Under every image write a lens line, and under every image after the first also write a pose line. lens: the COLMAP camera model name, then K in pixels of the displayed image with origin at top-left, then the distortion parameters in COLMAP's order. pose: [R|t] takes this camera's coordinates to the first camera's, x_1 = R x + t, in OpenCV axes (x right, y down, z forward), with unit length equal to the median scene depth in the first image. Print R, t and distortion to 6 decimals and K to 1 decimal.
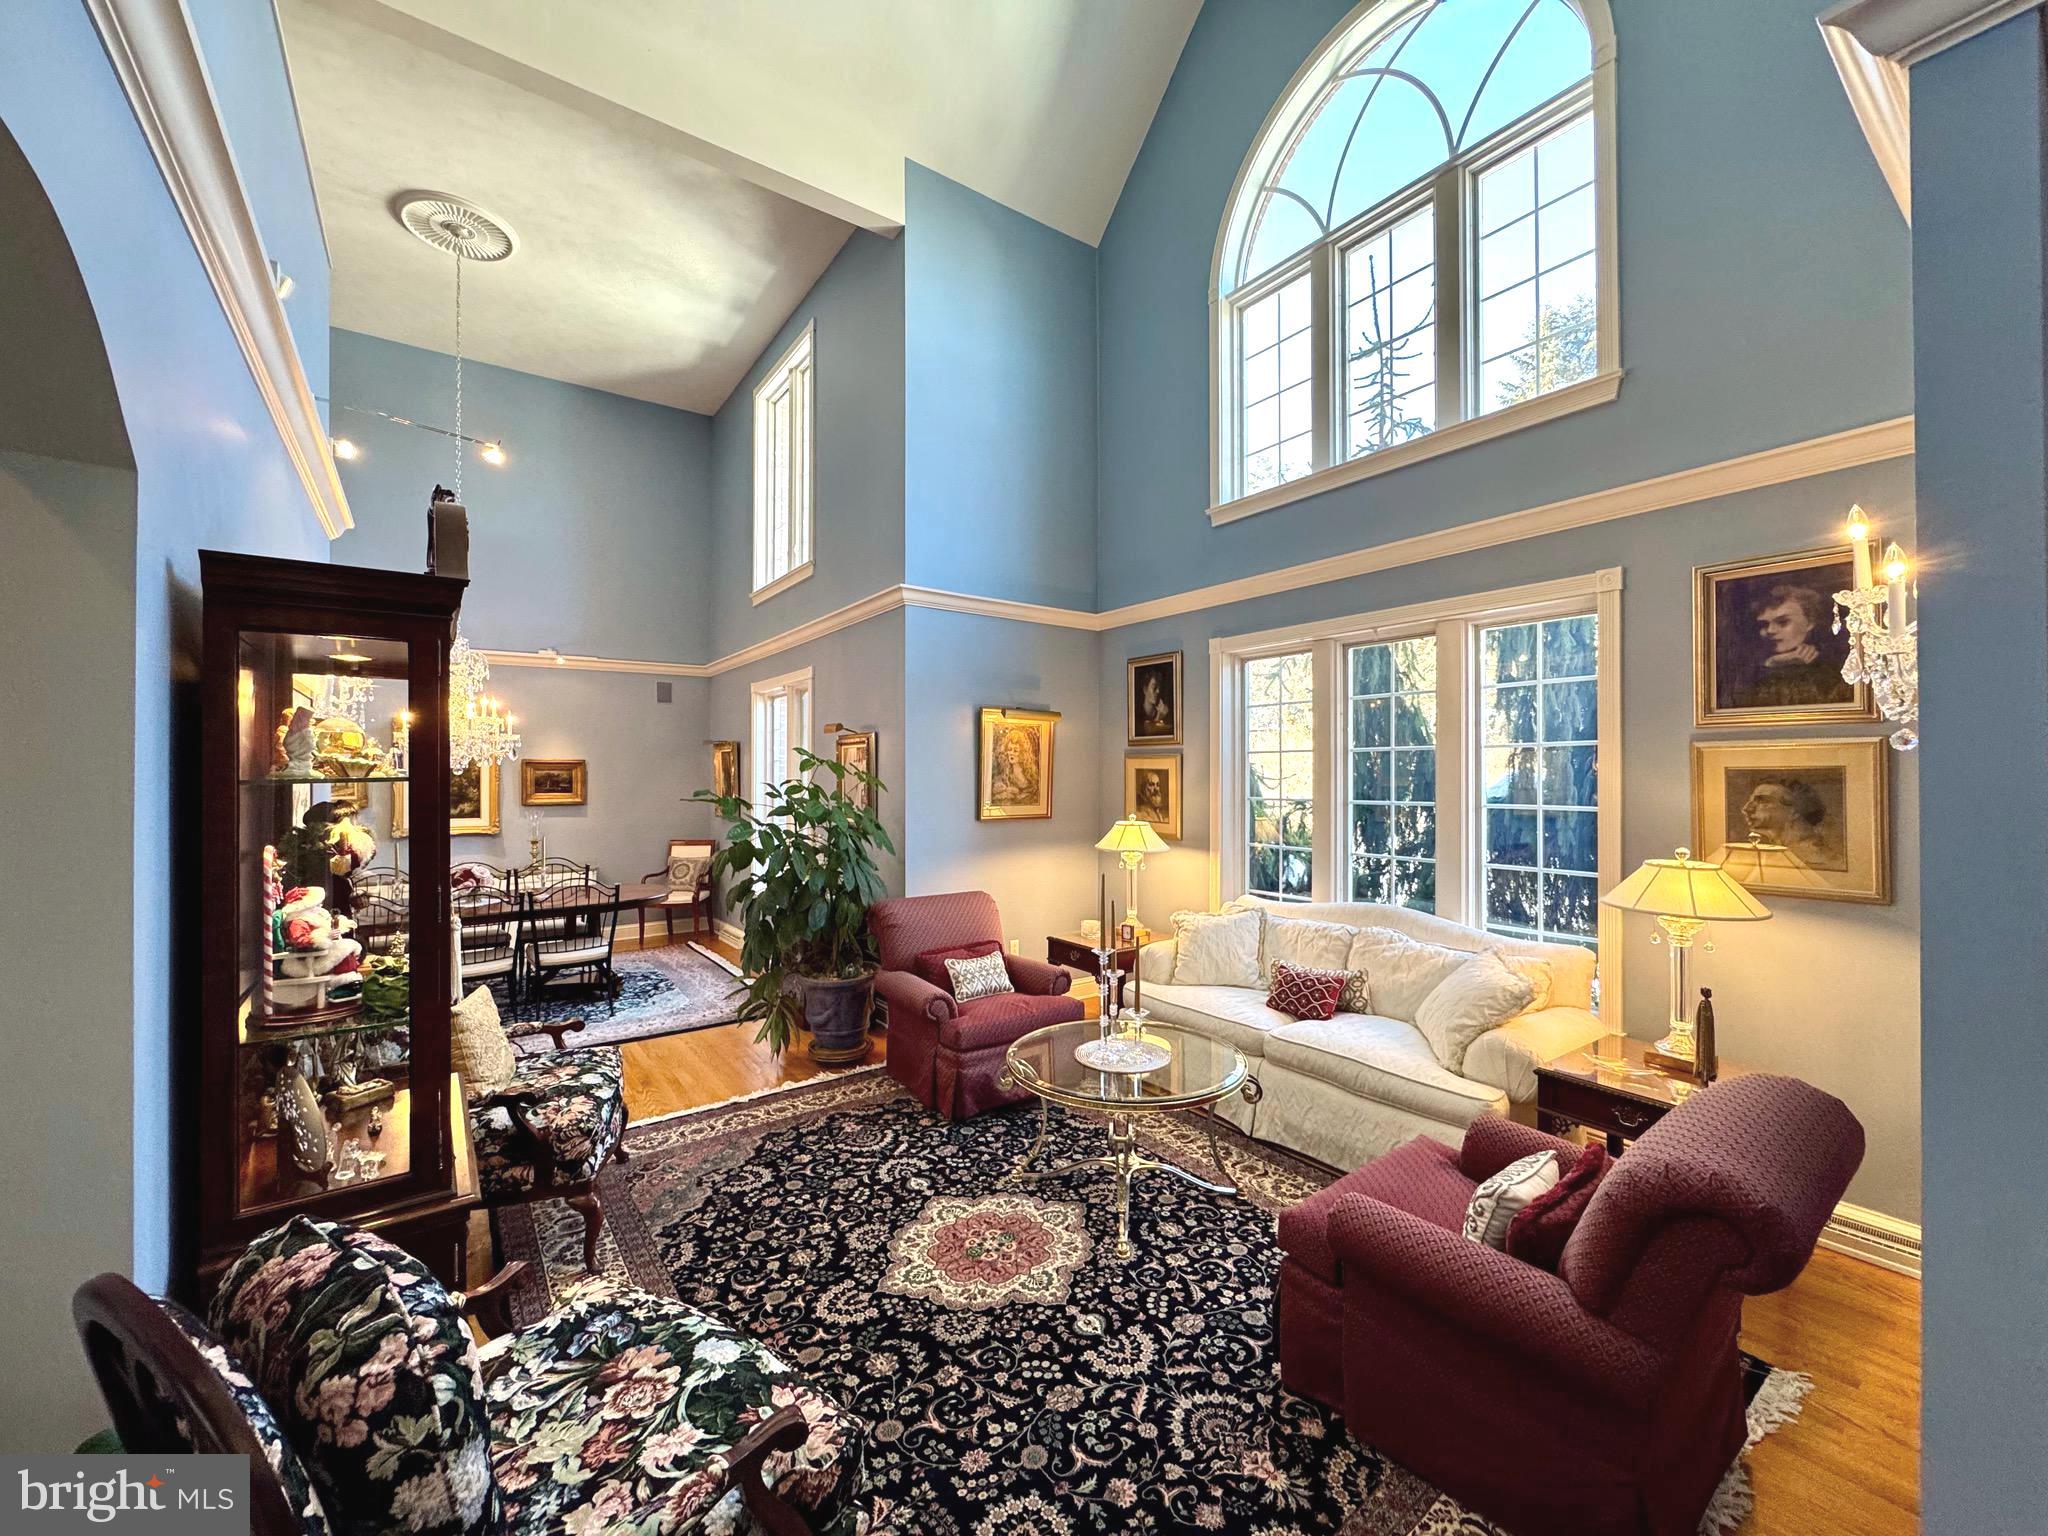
lens RADIAL K [[814.0, 0, 1026.7], [0, 814.0, 766.0], [0, 0, 1]] dist [-0.002460, -0.000400]
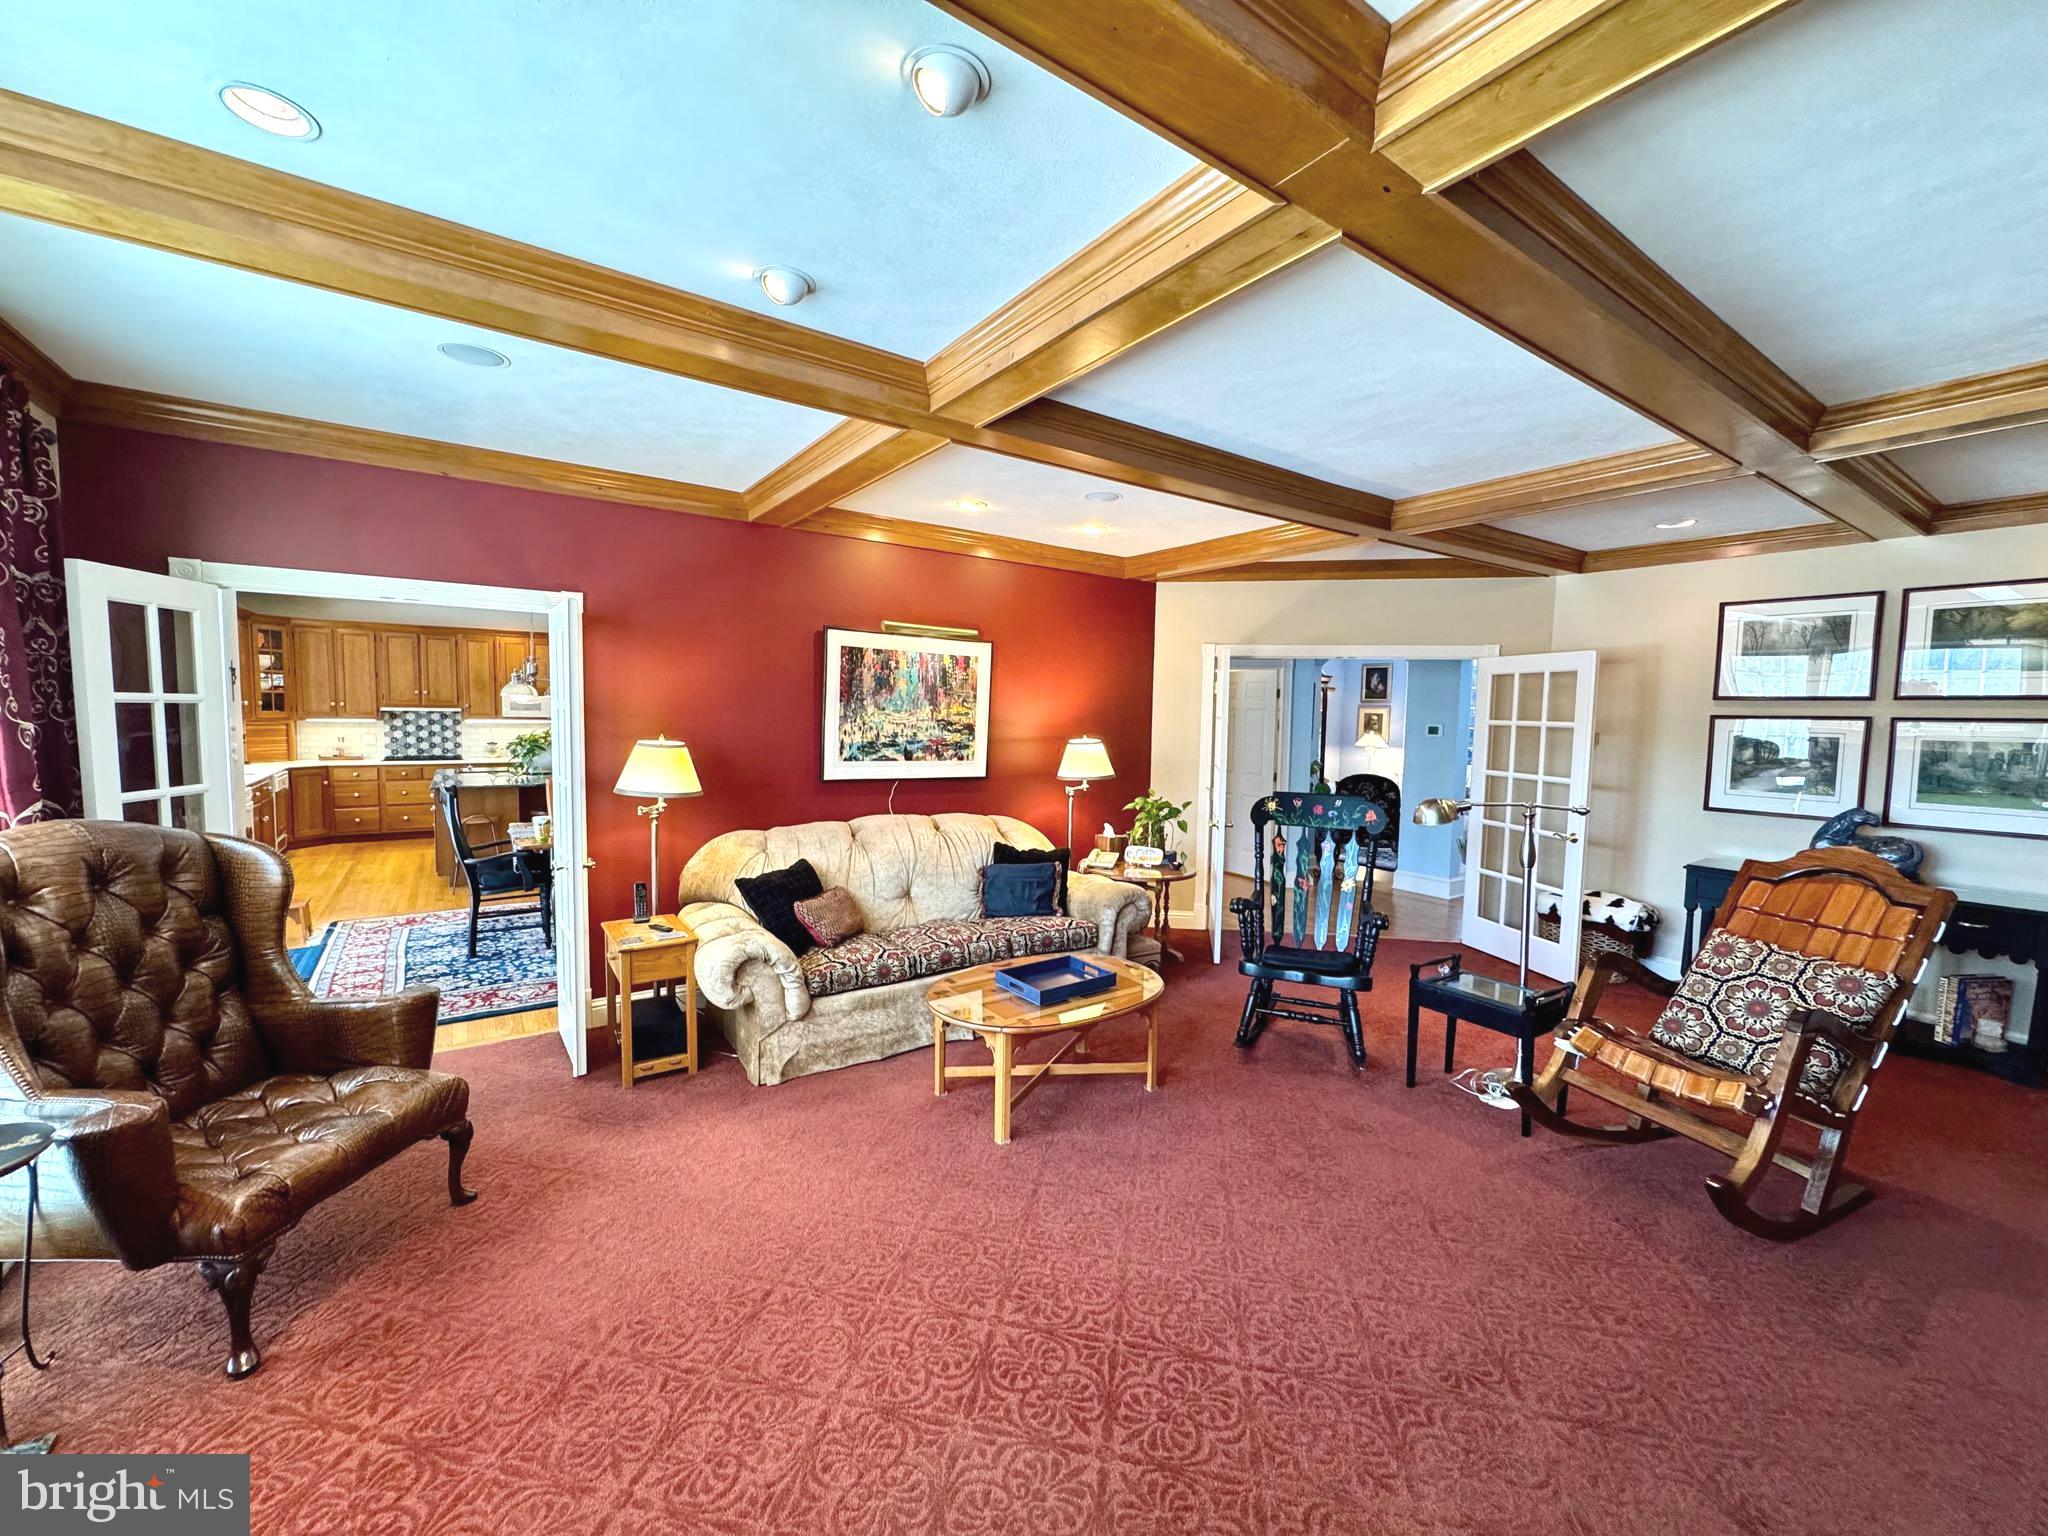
lens RADIAL K [[814.0, 0, 1028.1], [0, 814.0, 768.3], [0, 0, 1]] dist [-0.002460, -0.000400]
pose [[0.999634, 0.021026, -0.017045, -1.231613], [-0.019580, 0.996525, 0.080957, -0.013657], [0.018688, -0.080594, 0.996572, -2.084465]]
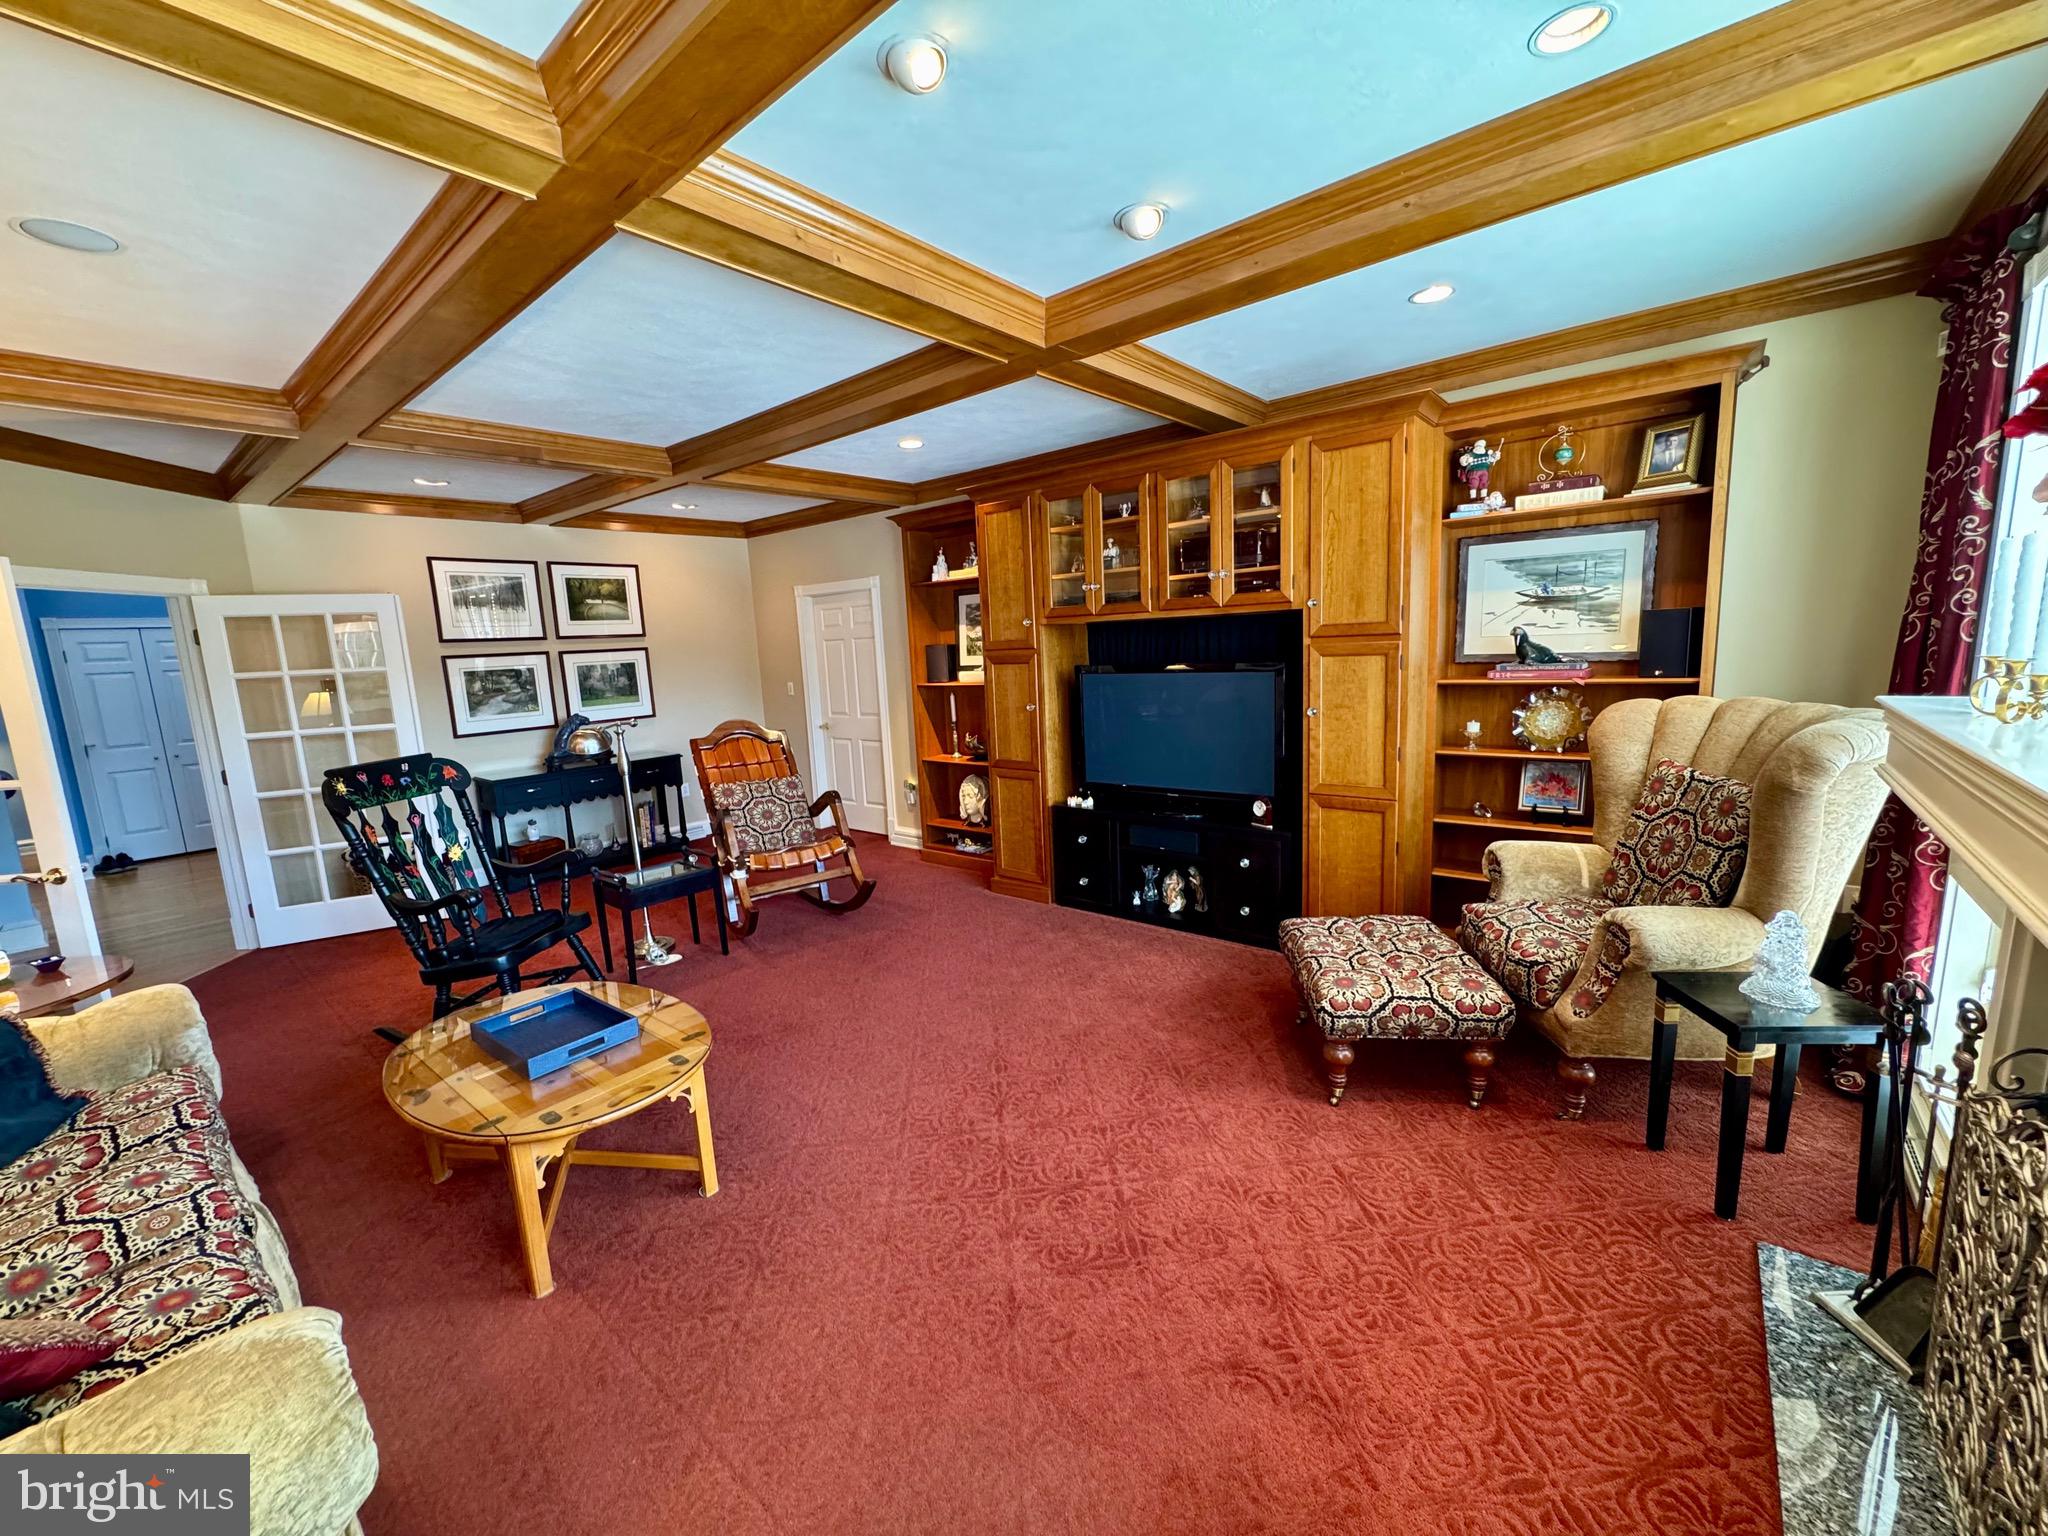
lens RADIAL K [[814.0, 0, 1022.5], [0, 814.0, 770.6], [0, 0, 1]] dist [-0.002460, -0.000400]
pose [[-0.255691, -0.138889, 0.956730, -1.952586], [0.038124, 0.987408, 0.153531, 0.006354], [-0.966007, 0.075731, -0.247176, -1.353454]]
